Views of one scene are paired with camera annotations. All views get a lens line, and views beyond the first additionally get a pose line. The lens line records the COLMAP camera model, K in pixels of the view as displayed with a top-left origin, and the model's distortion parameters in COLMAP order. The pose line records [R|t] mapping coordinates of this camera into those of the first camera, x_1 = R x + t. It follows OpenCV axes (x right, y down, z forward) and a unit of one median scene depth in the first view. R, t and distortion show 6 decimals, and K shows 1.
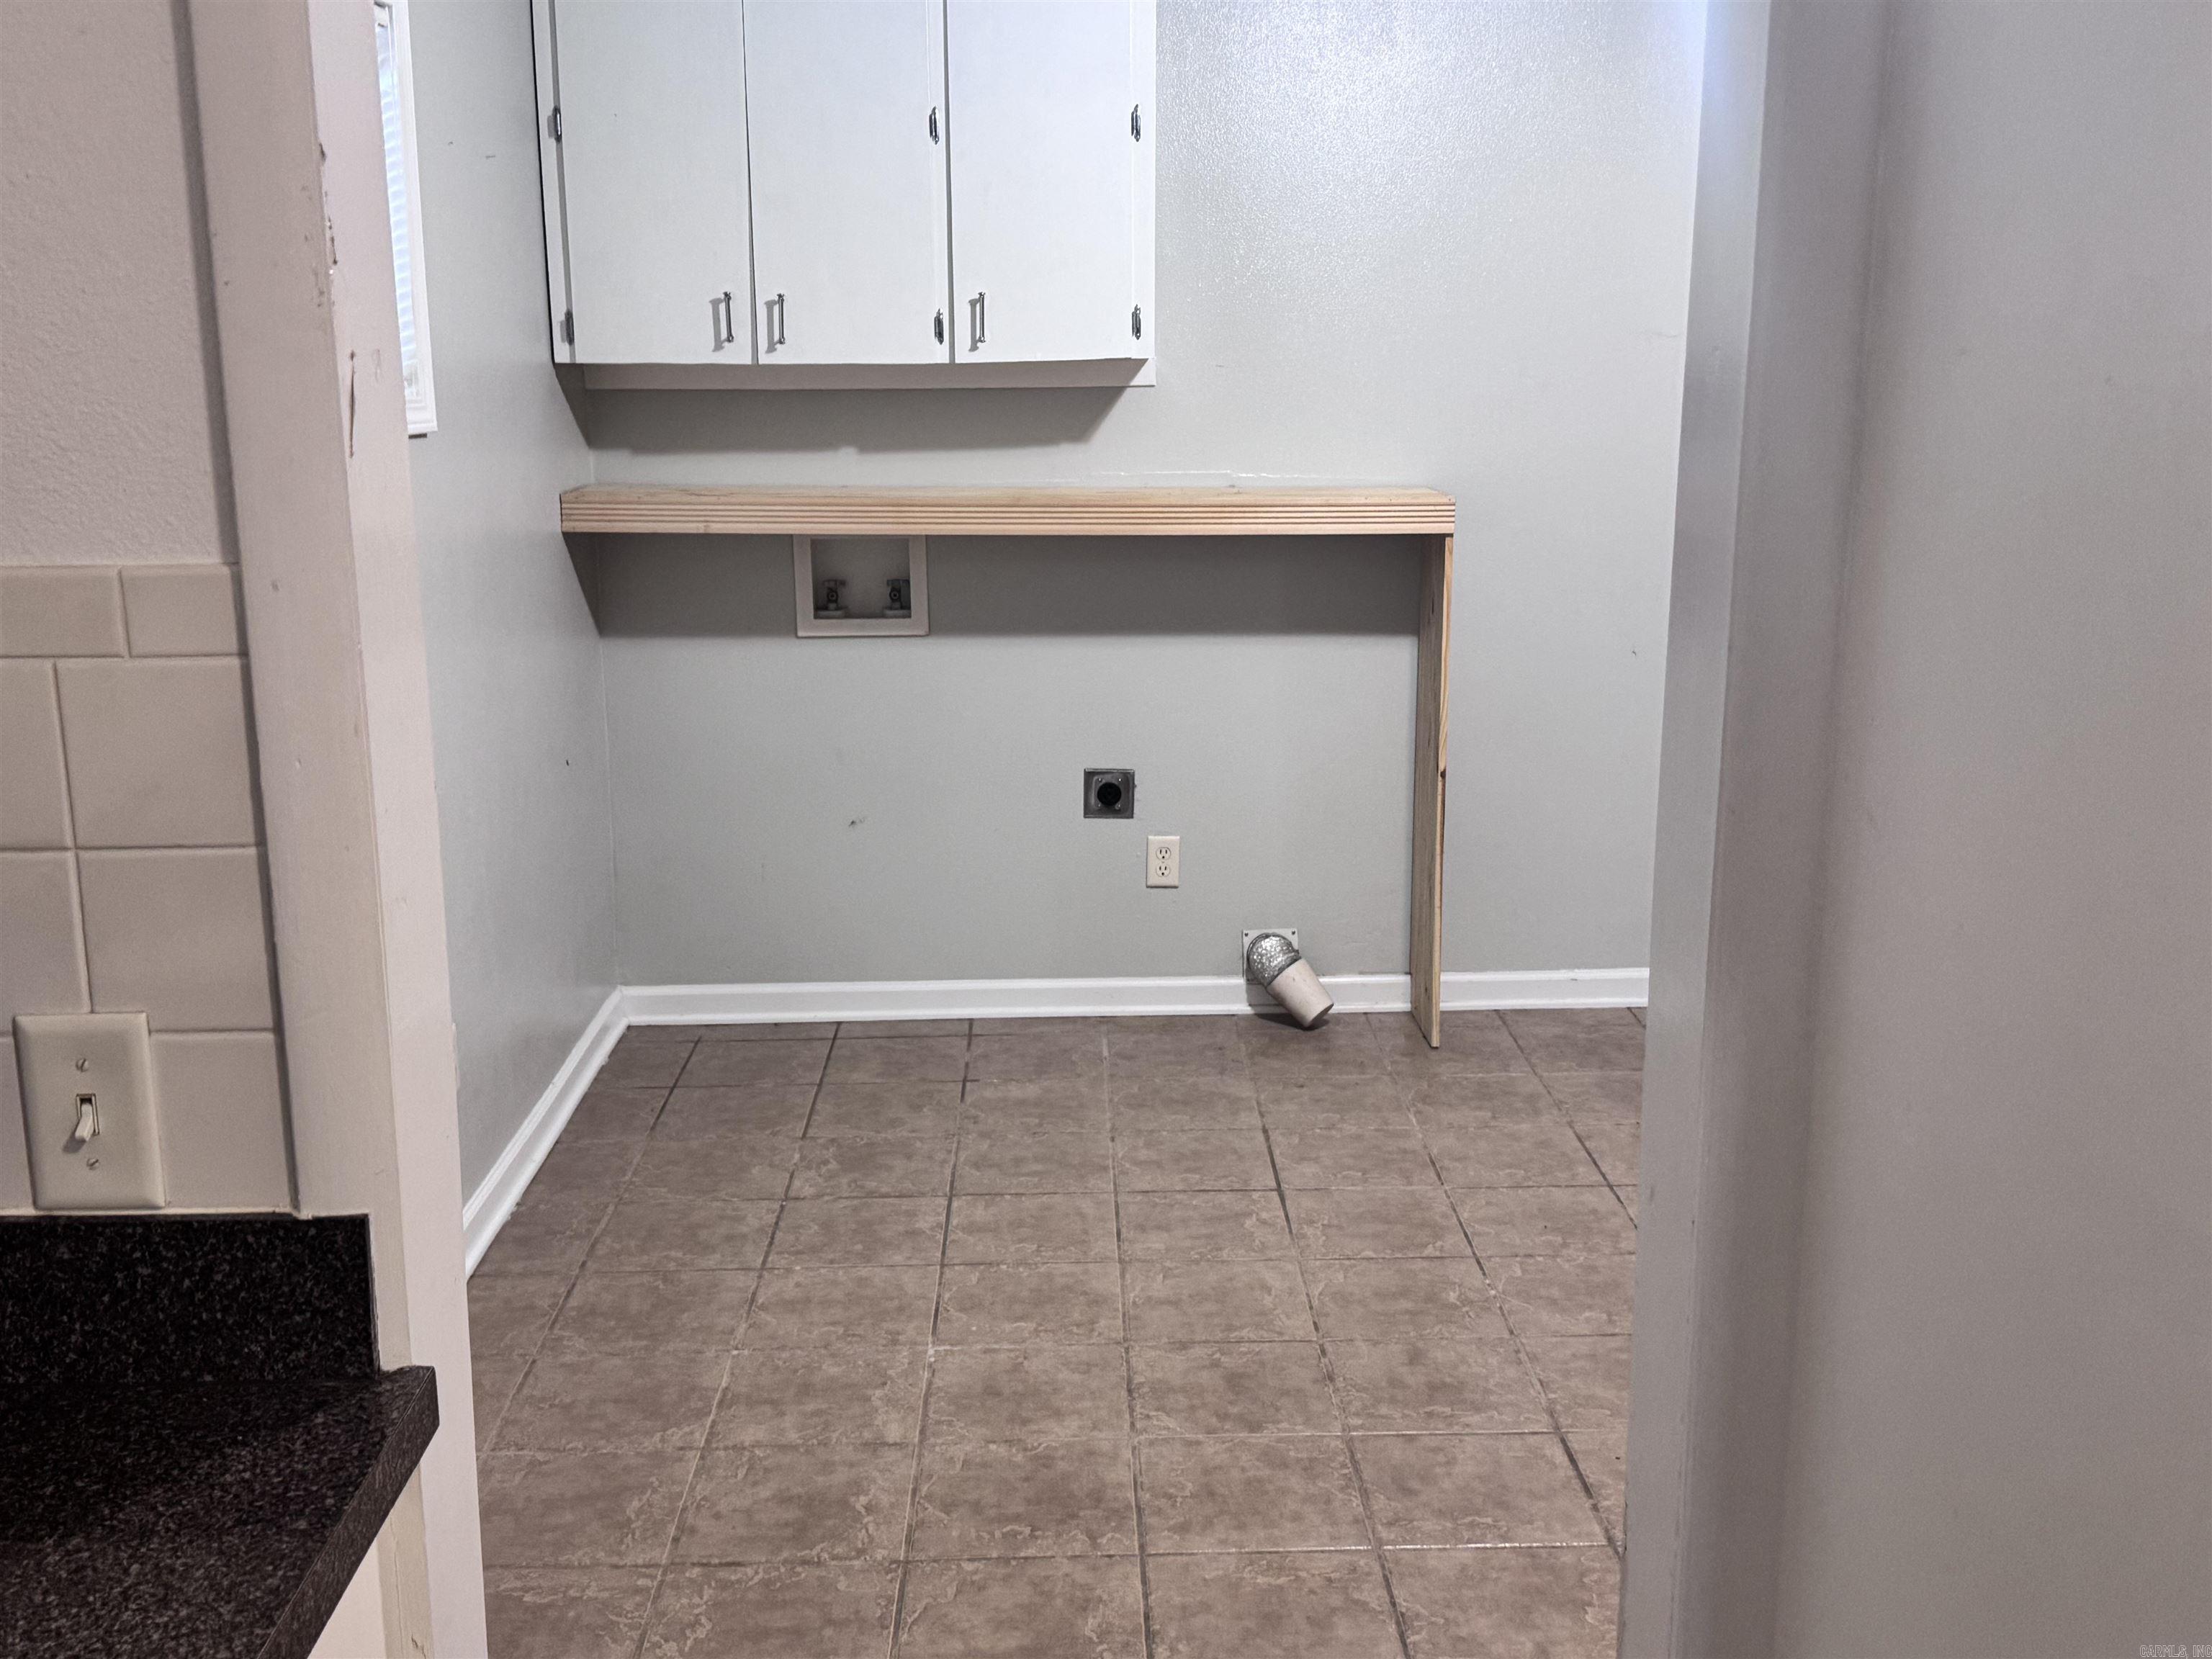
lens RADIAL K [[2185.2, 0, 1106.0], [0, 2185.2, 829.5], [0, 0, 1]] dist [0.215925, -0.404036]
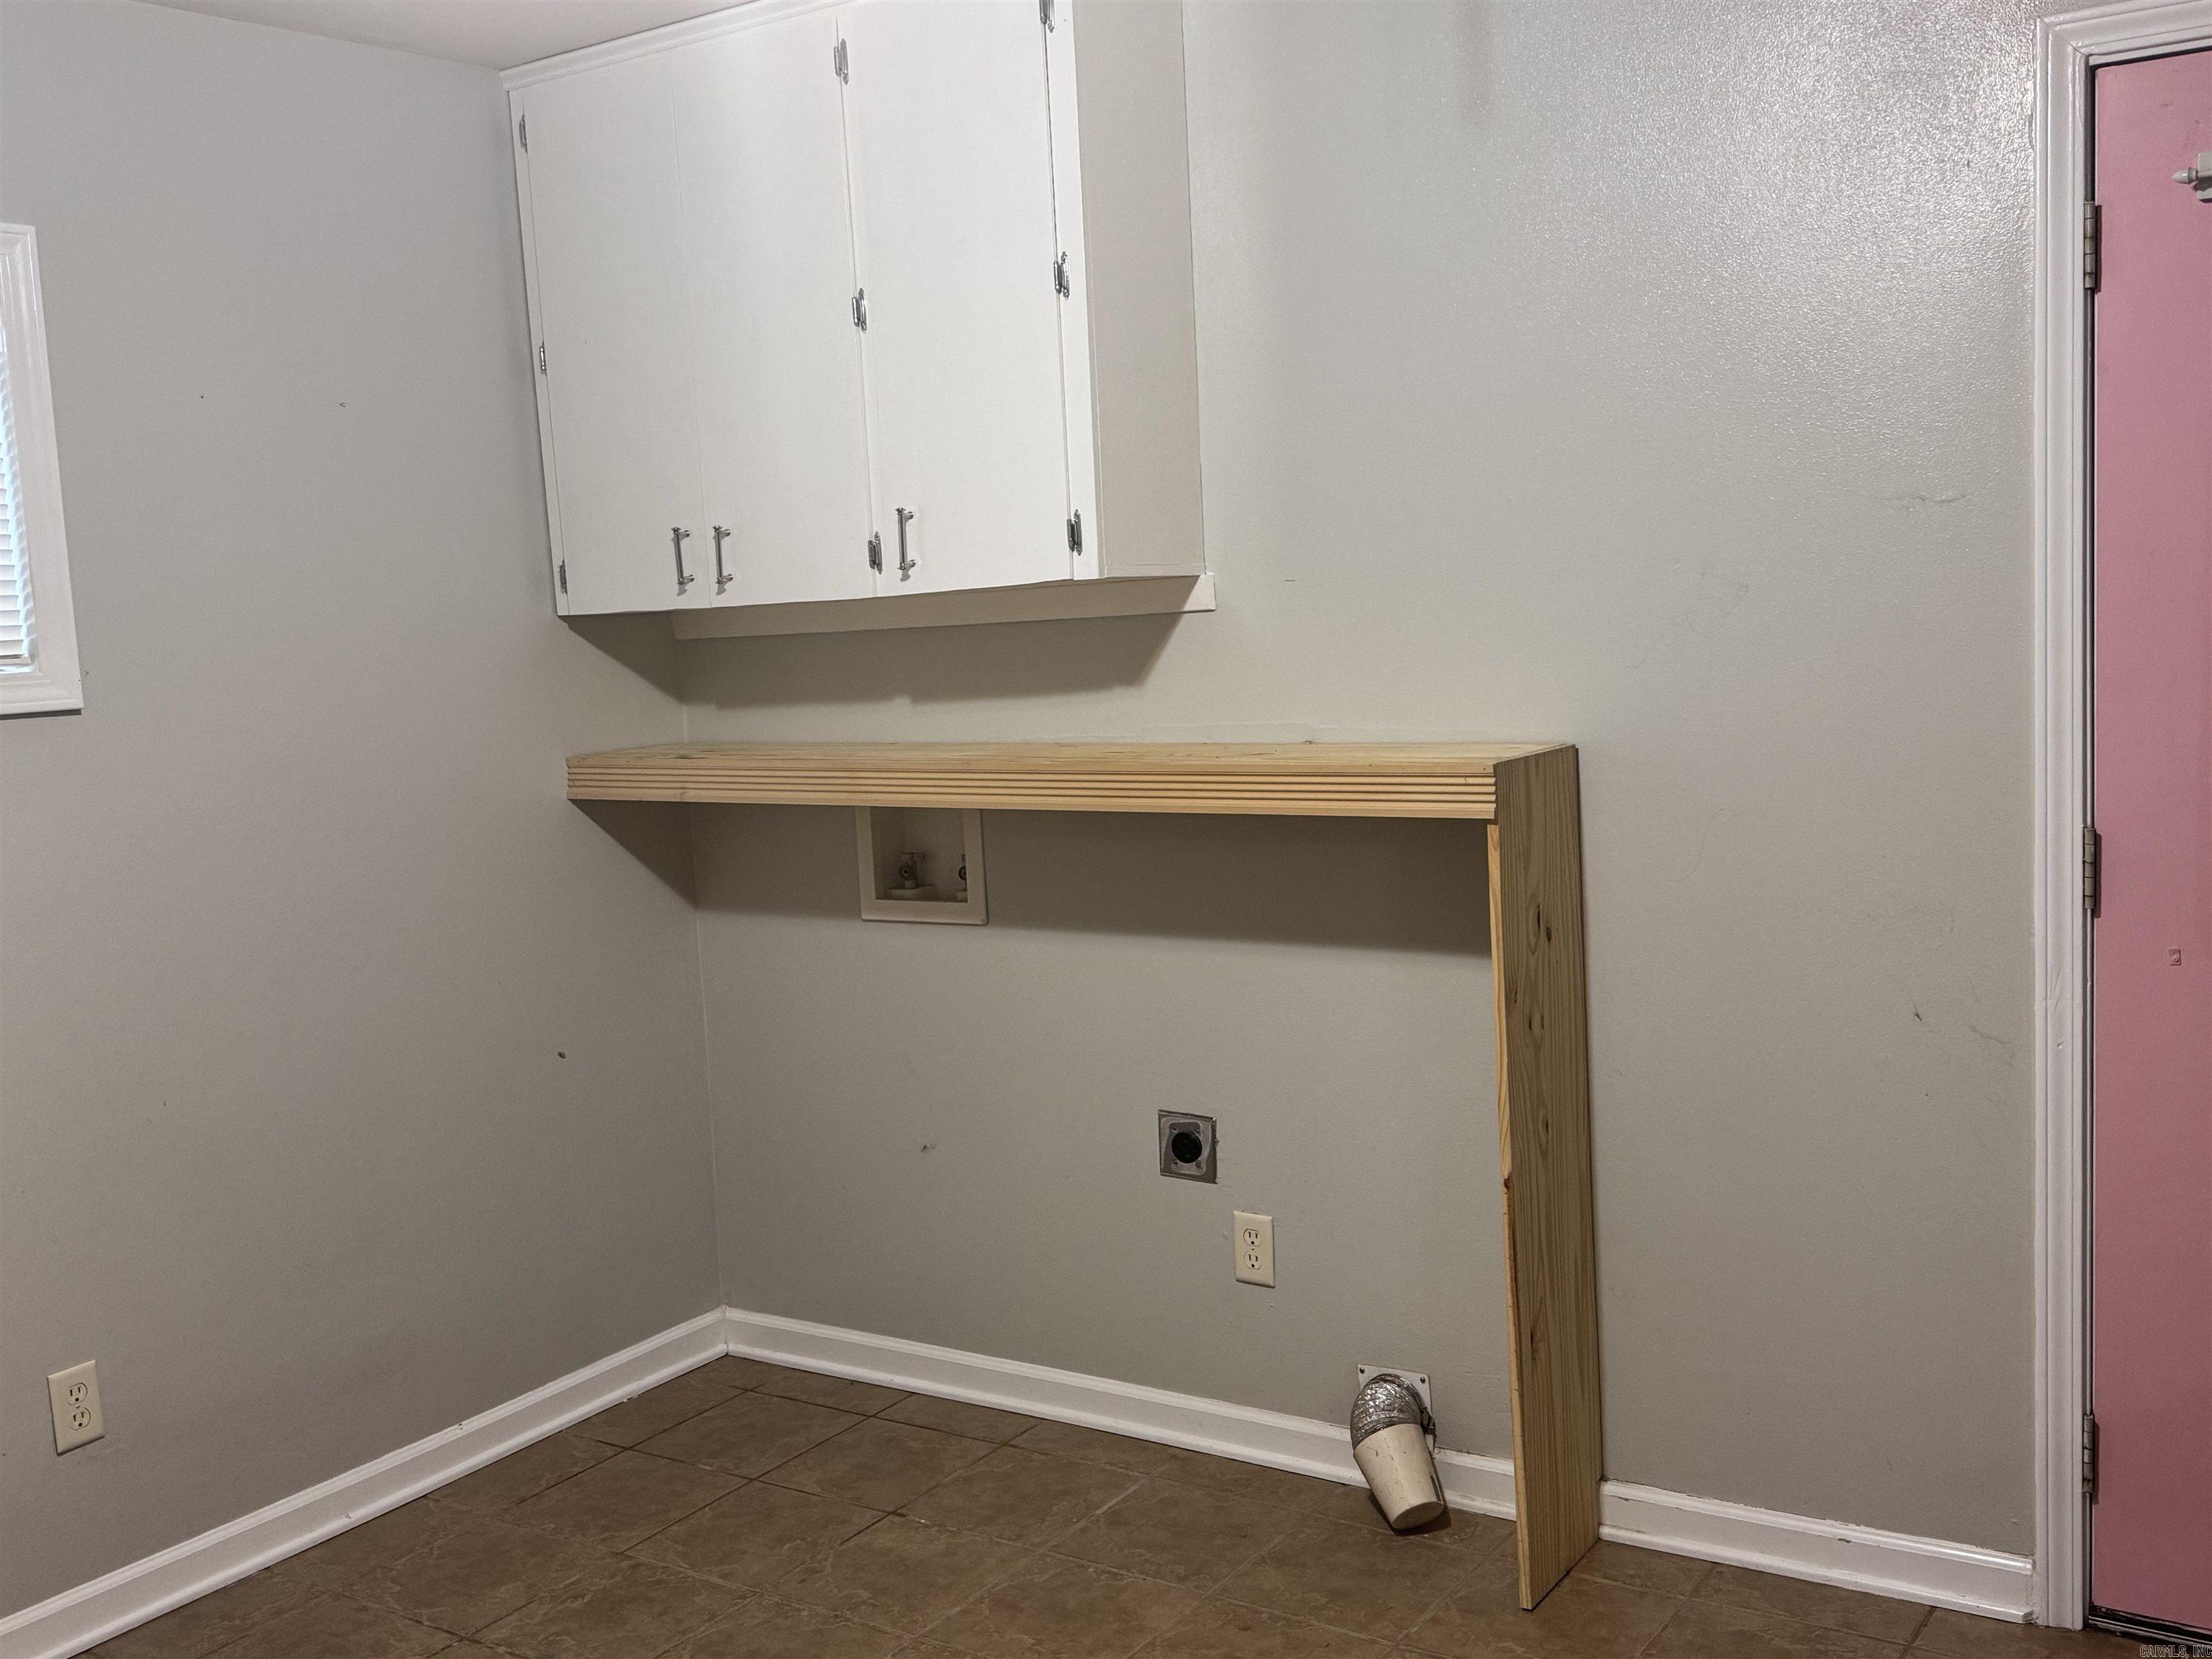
lens RADIAL K [[2152.6, 0, 1091.4], [0, 2152.6, 838.6], [0, 0, 1]] dist [0.168037, -0.360513]
pose [[0.804249, 0.025762, -0.593734, 0.448562], [-0.076251, 0.995276, -0.060103, -0.081084], [0.589380, 0.093611, 0.802414, 0.416488]]
